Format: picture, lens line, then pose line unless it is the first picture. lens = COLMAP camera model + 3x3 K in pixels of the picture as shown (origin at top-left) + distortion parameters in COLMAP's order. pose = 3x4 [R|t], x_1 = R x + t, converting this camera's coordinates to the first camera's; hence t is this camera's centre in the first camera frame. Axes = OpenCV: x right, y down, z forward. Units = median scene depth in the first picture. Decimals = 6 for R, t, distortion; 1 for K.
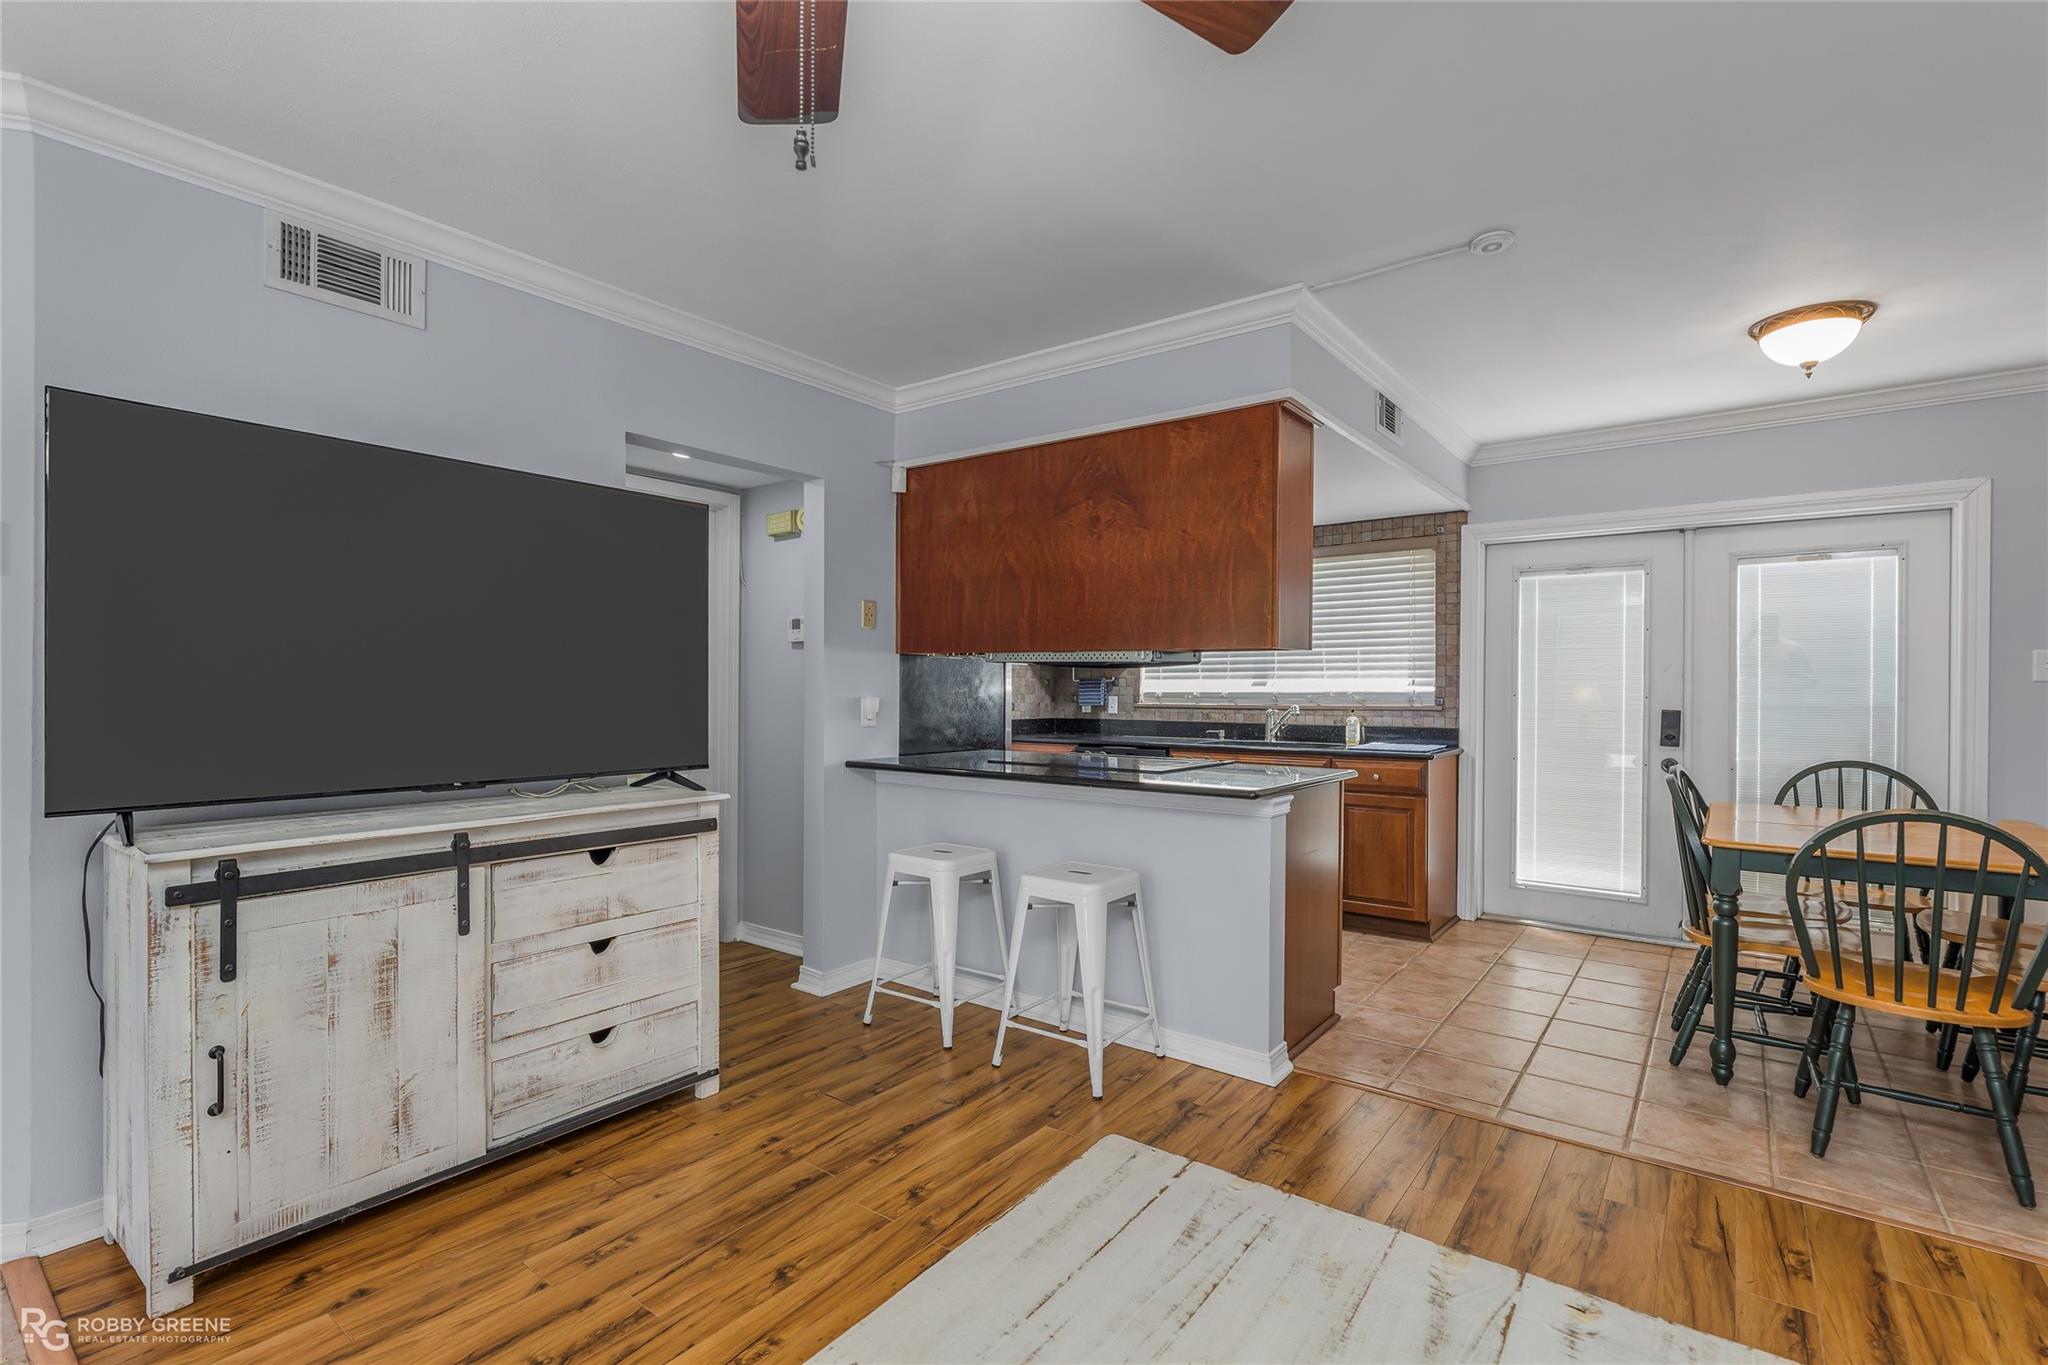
lens RADIAL K [[943.0, 0, 1024.0], [0, 943.0, 682.5], [0, 0, 1]] dist [-0.000165, -0.000024]
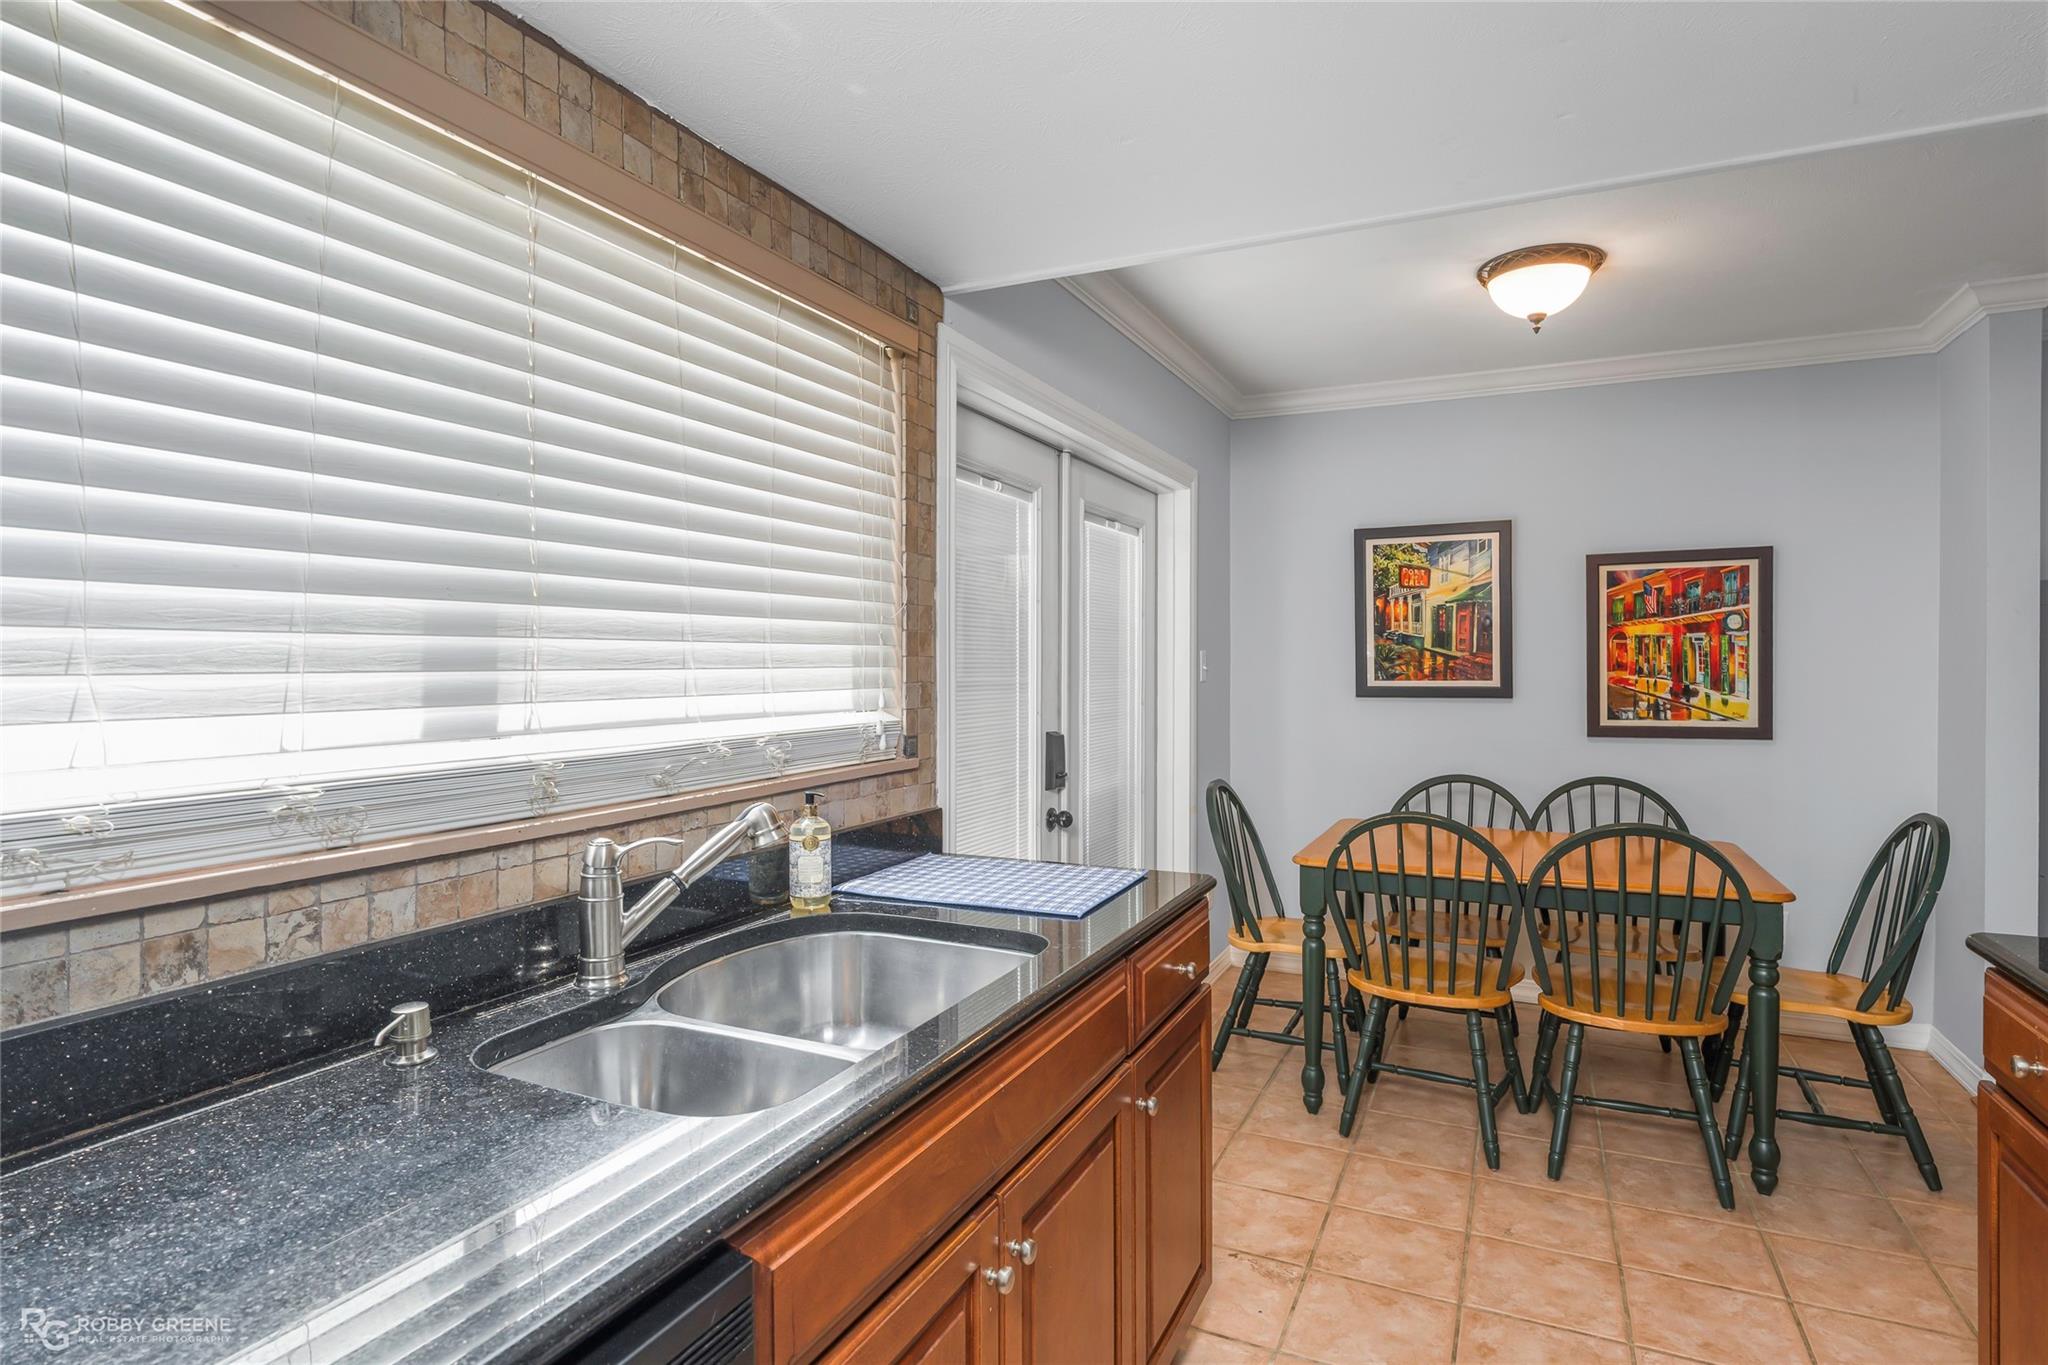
lens RADIAL K [[1075.2, 0, 1024.0], [0, 1075.2, 682.5], [0, 0, 1]] dist [0.000501, 0.000511]
pose [[-0.205808, -0.018447, 0.978419, -0.013073], [-0.003070, 0.999830, 0.018205, -0.015016], [-0.978588, 0.000743, -0.205830, 1.038075]]
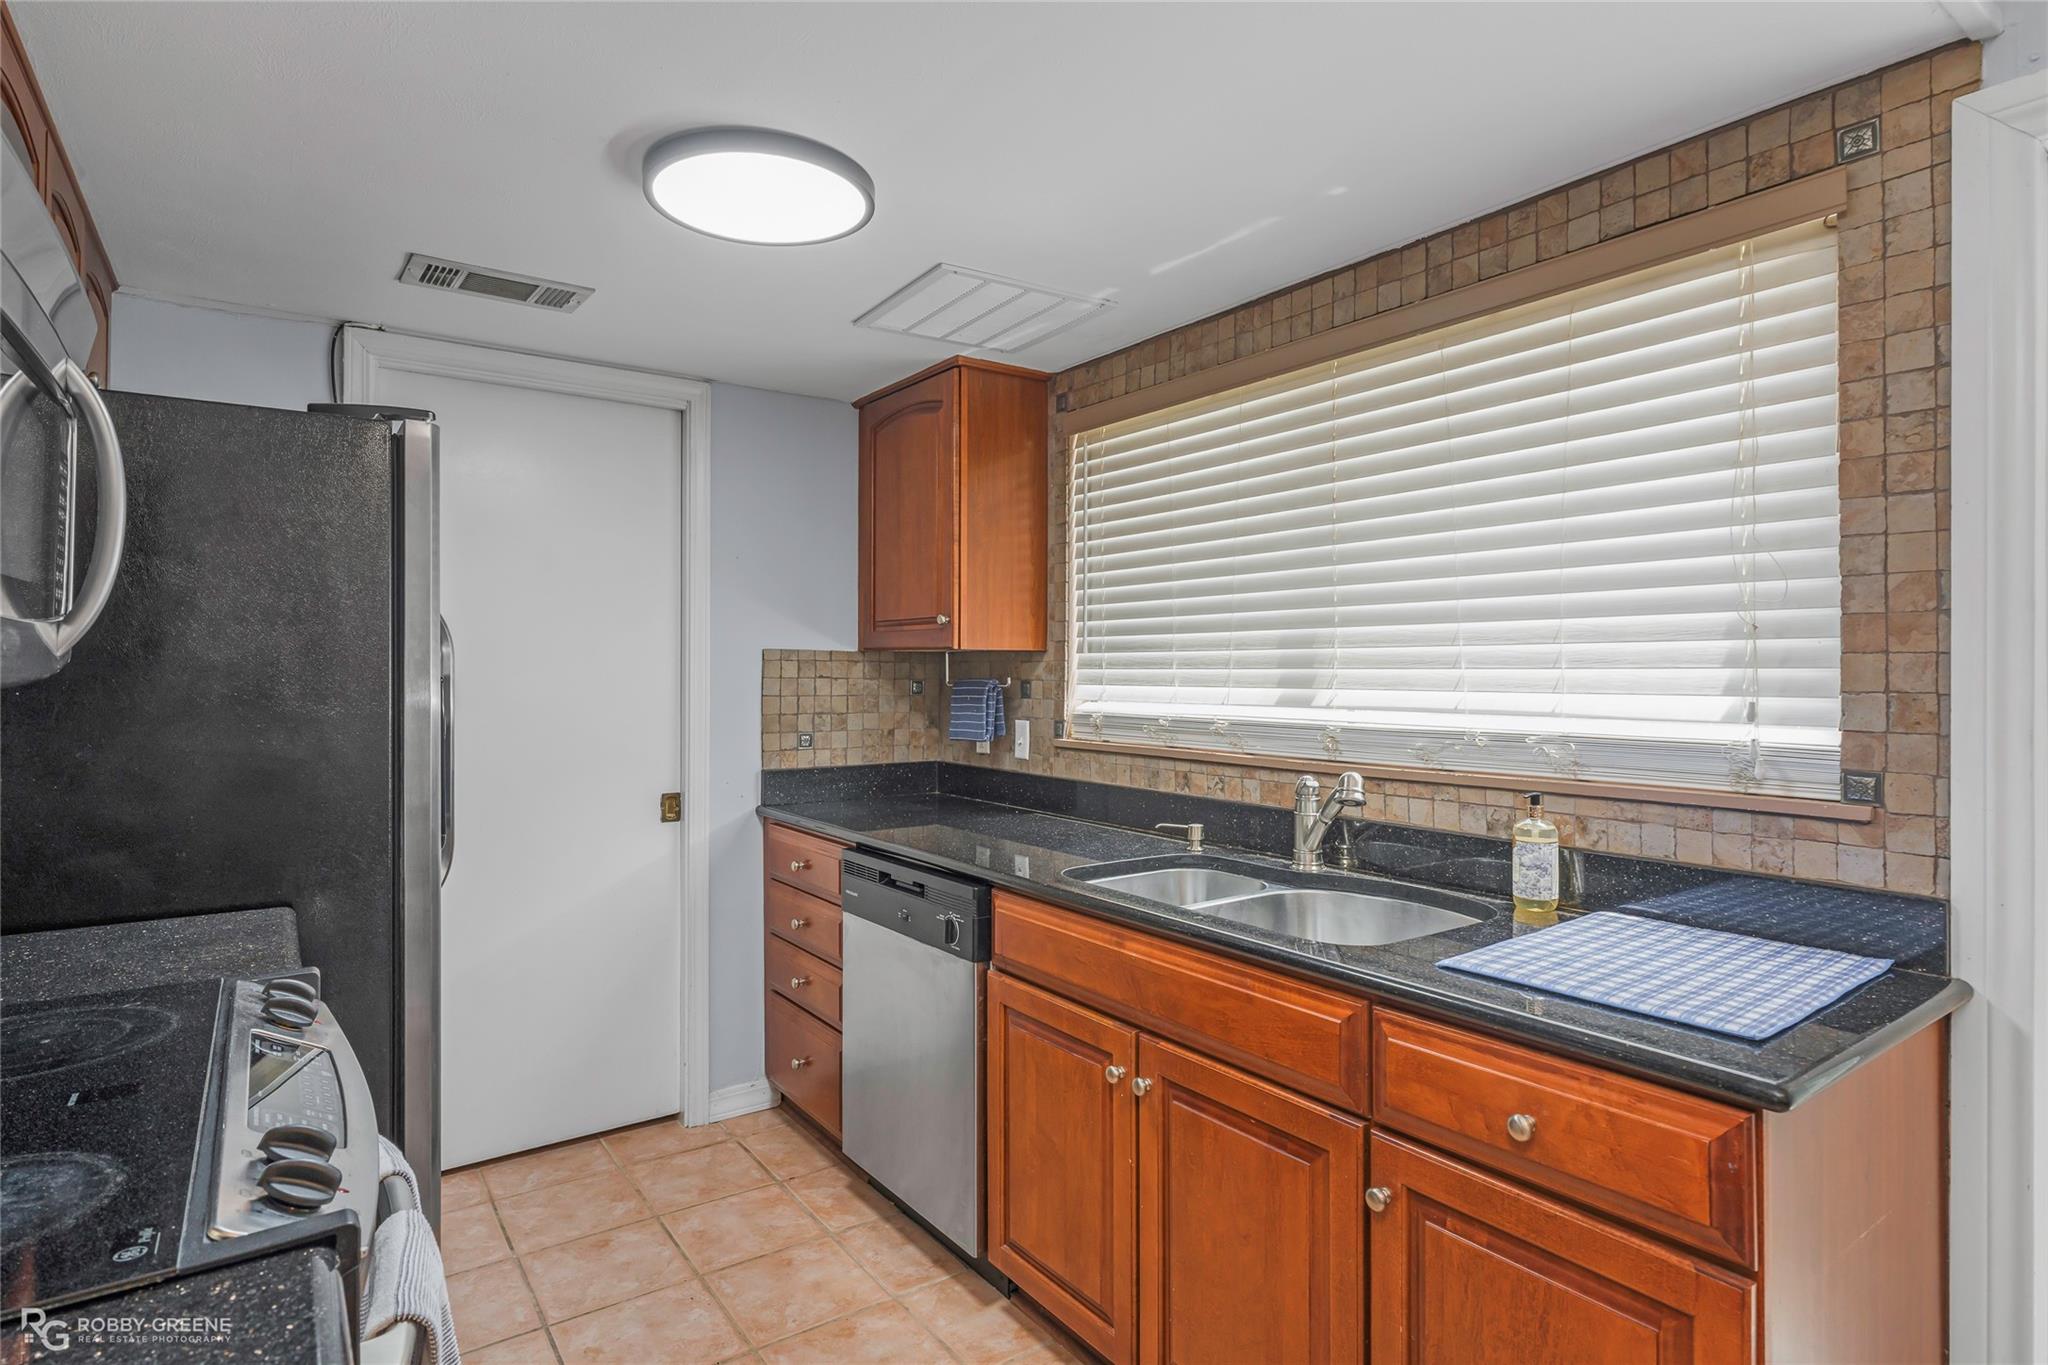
lens RADIAL K [[1070.2, 0, 1028.9], [0, 1070.2, 653.6], [0, 0, 1]] dist [0.001917, 0.001106]
pose [[0.956996, -0.007240, -0.290011, 0.301521], [0.005685, 0.999965, -0.006204, -0.016748], [0.290046, 0.004288, 0.957003, 0.637198]]
